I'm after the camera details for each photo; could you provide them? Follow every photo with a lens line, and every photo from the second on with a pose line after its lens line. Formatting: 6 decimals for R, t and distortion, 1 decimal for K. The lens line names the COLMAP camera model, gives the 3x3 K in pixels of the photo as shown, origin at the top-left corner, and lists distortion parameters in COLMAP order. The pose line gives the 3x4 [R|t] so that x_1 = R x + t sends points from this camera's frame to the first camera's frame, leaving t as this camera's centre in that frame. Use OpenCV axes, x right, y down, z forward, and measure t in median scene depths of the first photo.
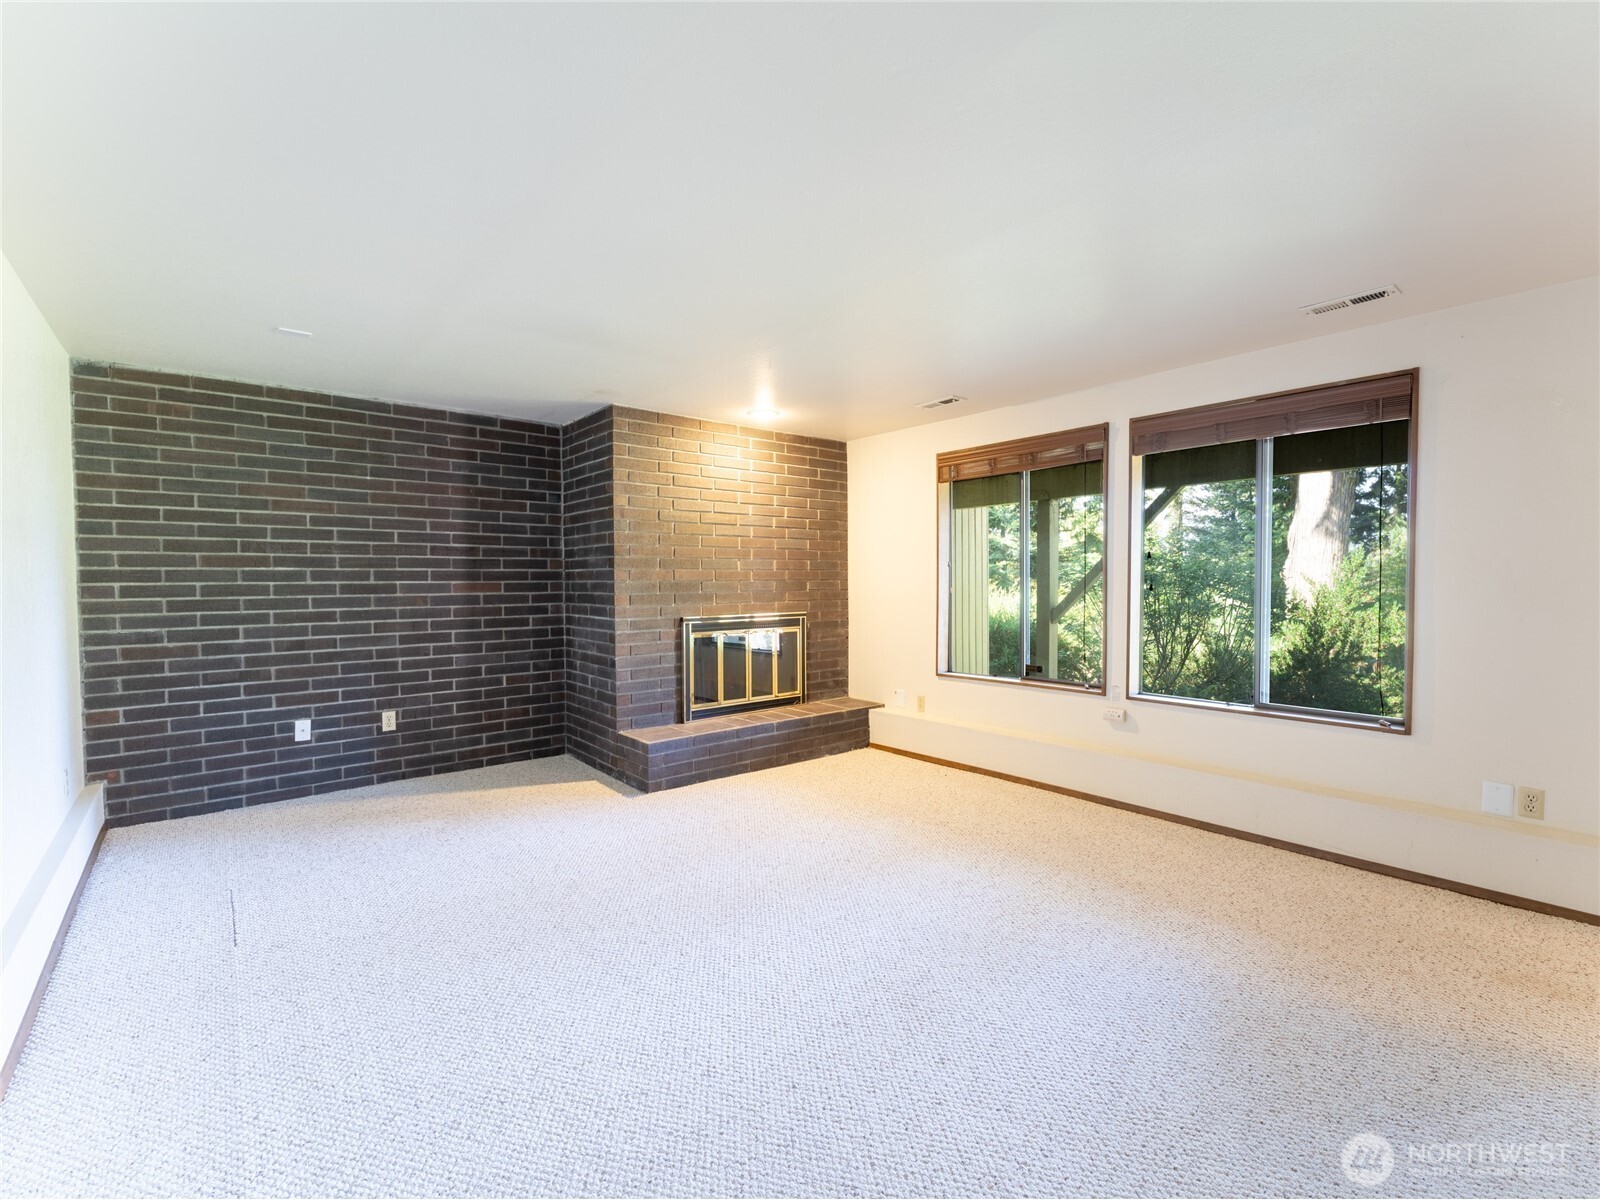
lens RADIAL K [[725.5, 0, 826.5], [0, 725.5, 598.2], [0, 0, 1]] dist [-0.000682, -0.000636]
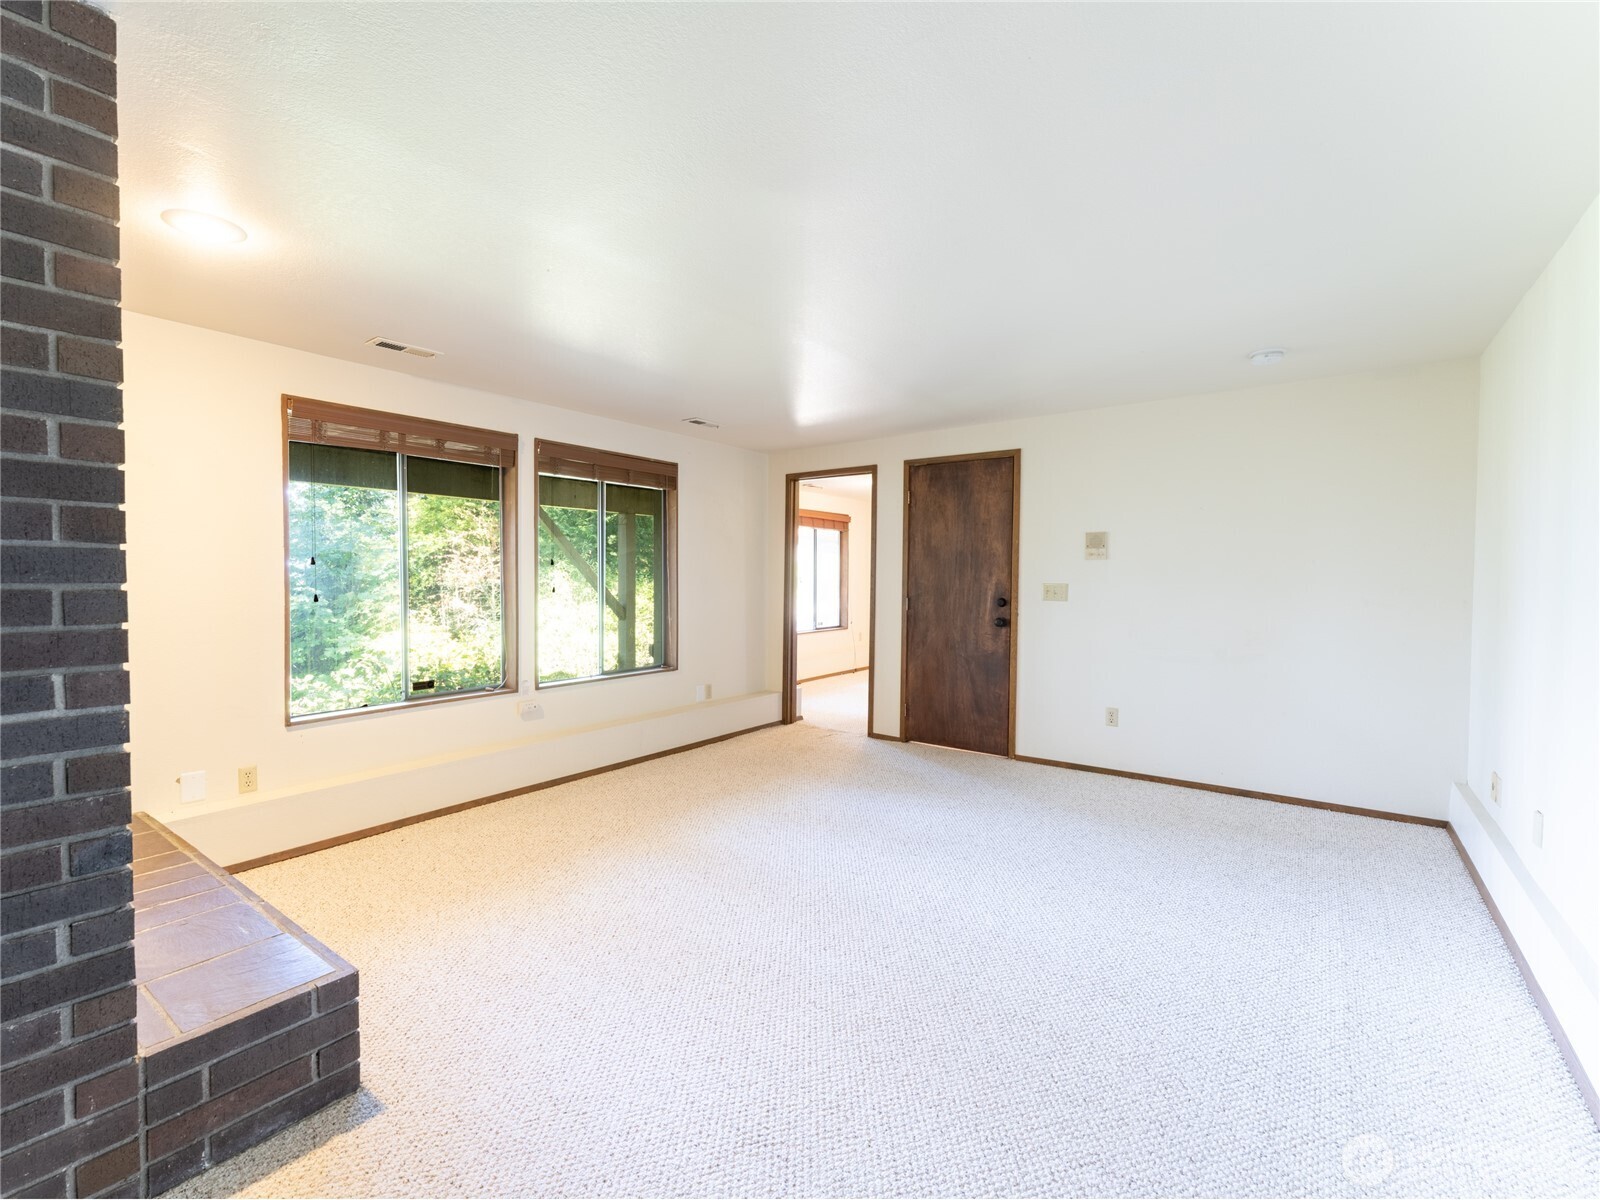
lens RADIAL K [[684.0, 0, 780.3], [0, 684.0, 597.8], [0, 0, 1]] dist [0.001381, 0.000071]
pose [[-0.193696, -0.021754, 0.980820, -0.673929], [0.027079, 0.999255, 0.027511, -0.020135], [-0.980688, 0.031888, -0.192962, 0.824485]]
